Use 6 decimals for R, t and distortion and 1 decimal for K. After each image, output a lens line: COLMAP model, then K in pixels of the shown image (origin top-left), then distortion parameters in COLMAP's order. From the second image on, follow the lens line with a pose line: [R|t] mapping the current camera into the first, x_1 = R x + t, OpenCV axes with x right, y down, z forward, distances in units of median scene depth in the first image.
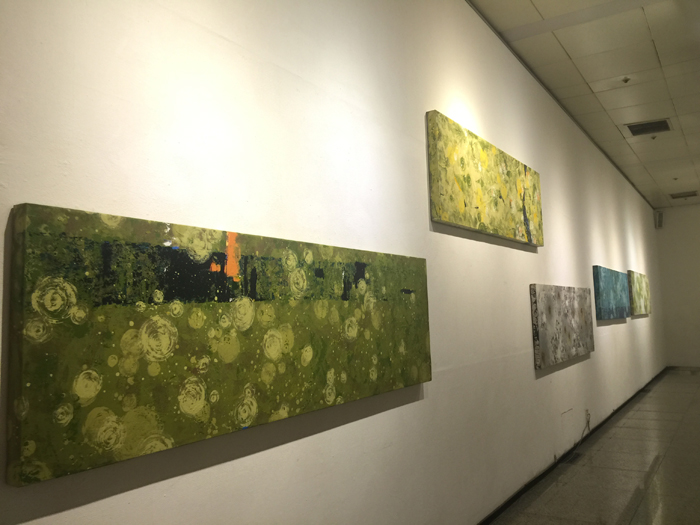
lens RADIAL K [[599.8, 0, 350.0], [0, 599.8, 262.5], [0, 0, 1]] dist [0.032338, -0.004685]
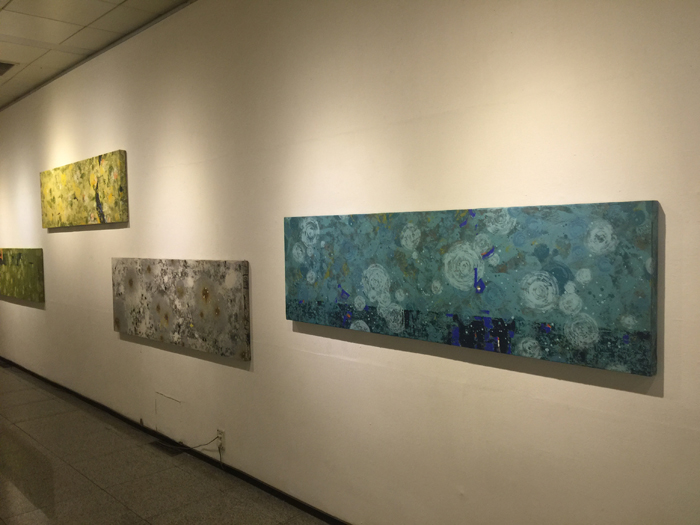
lens RADIAL K [[599.8, 0, 350.0], [0, 599.8, 262.5], [0, 0, 1]] dist [0.032338, -0.004685]
pose [[-0.226090, 0.089673, -0.969970, 1.430715], [0.118066, 0.990935, 0.064091, 0.026732], [0.966925, -0.100030, -0.234628, 1.851958]]
